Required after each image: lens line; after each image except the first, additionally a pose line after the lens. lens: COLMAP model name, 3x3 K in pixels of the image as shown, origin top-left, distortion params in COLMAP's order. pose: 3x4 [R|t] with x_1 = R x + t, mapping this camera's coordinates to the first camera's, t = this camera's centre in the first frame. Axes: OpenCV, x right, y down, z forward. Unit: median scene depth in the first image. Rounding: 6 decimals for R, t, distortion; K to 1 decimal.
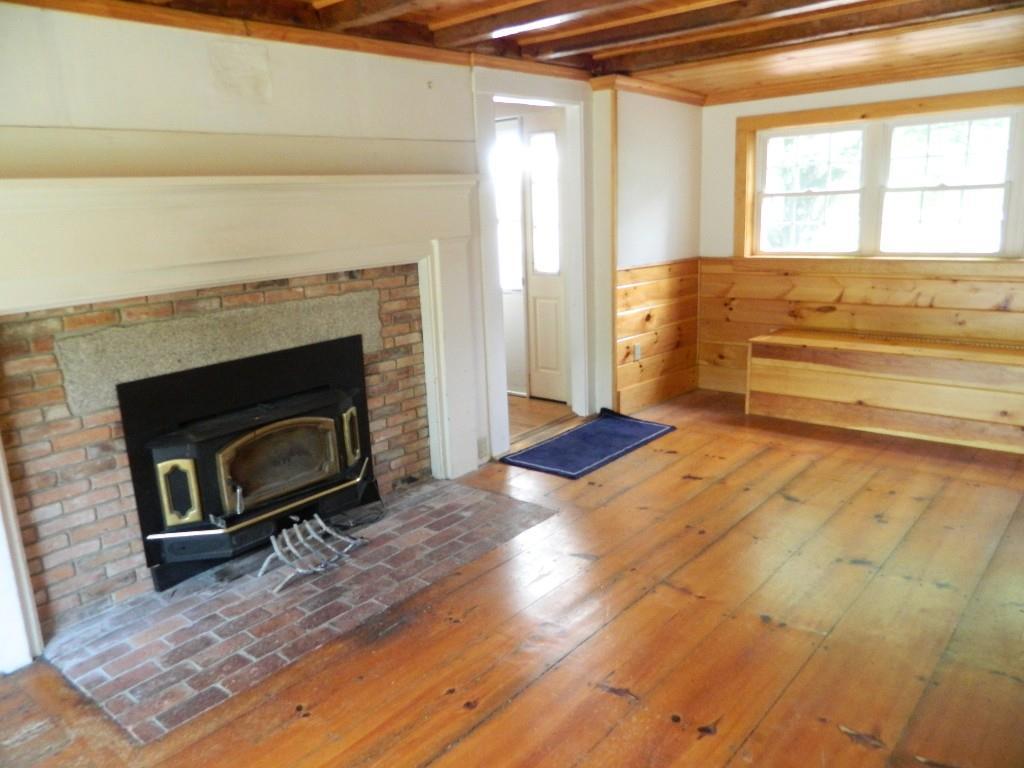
lens RADIAL K [[769.9, 0, 507.9], [0, 769.9, 386.8], [0, 0, 1]] dist [0.008195, 0.012541]
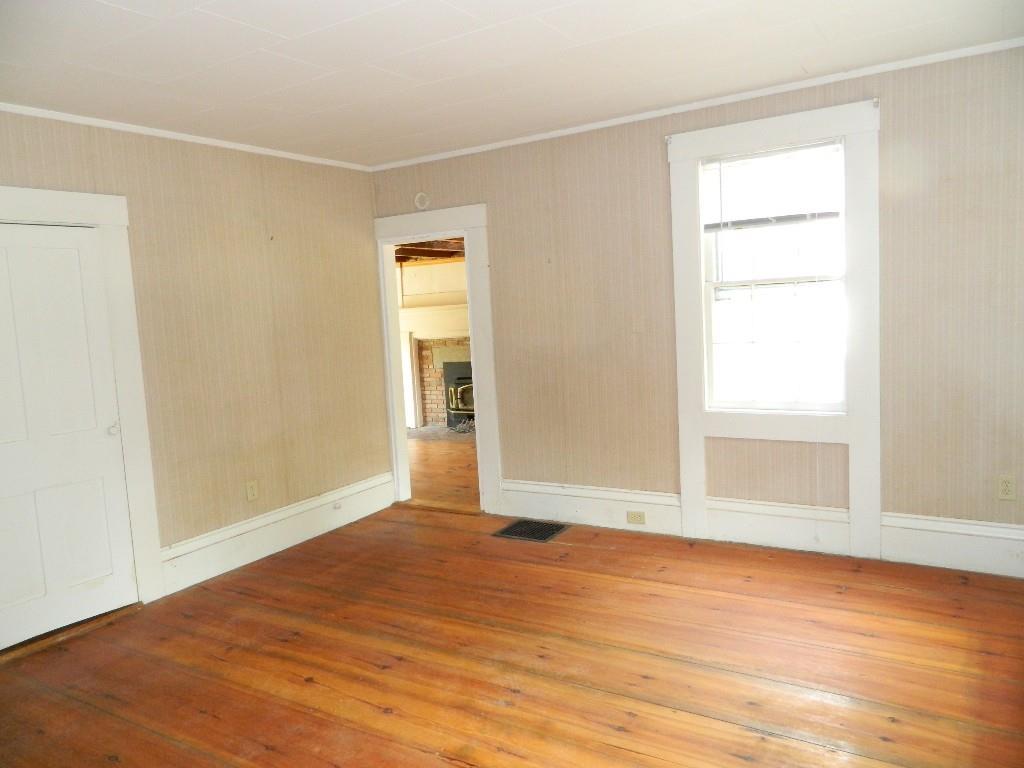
lens RADIAL K [[769.9, 0, 510.5], [0, 769.9, 382.4], [0, 0, 1]] dist [0.008195, 0.012541]
pose [[0.152887, 0.129250, -0.979755, 2.475821], [-0.182918, 0.977981, 0.100473, -0.265958], [0.971168, 0.163854, 0.173162, 0.583707]]
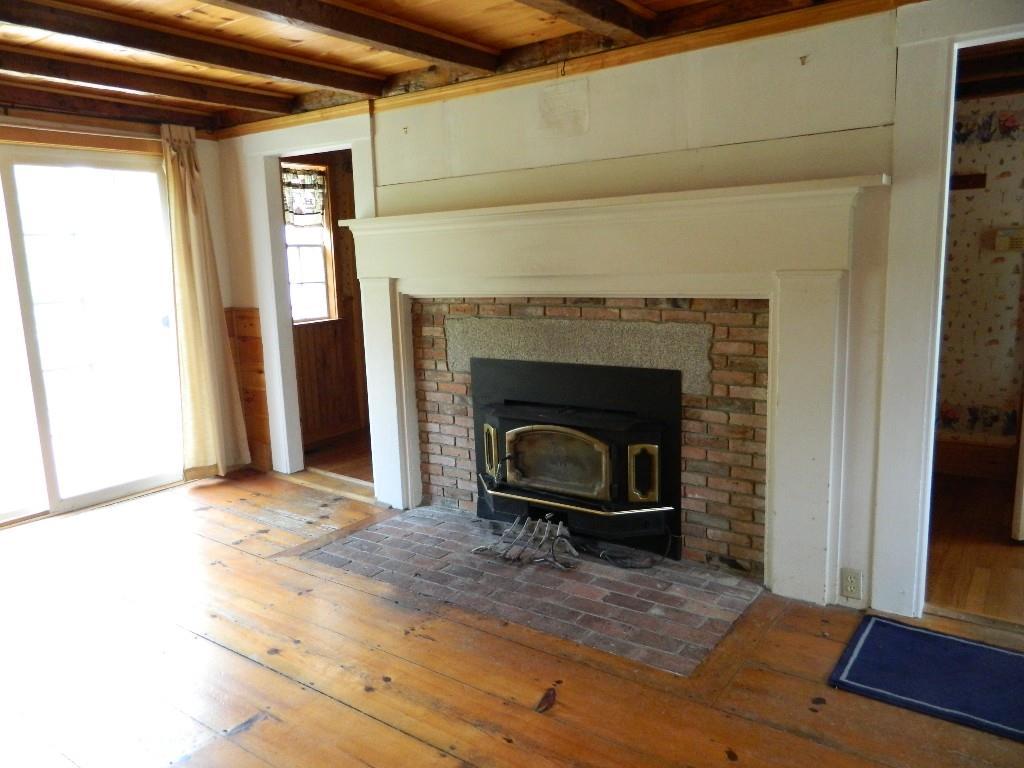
lens RADIAL K [[769.9, 0, 508.9], [0, 769.9, 385.2], [0, 0, 1]] dist [0.008195, 0.012541]
pose [[0.068755, 0.215513, -0.974077, 0.710102], [-0.201721, 0.959223, 0.197989, -0.201465], [0.977027, 0.182879, 0.109425, 0.764668]]
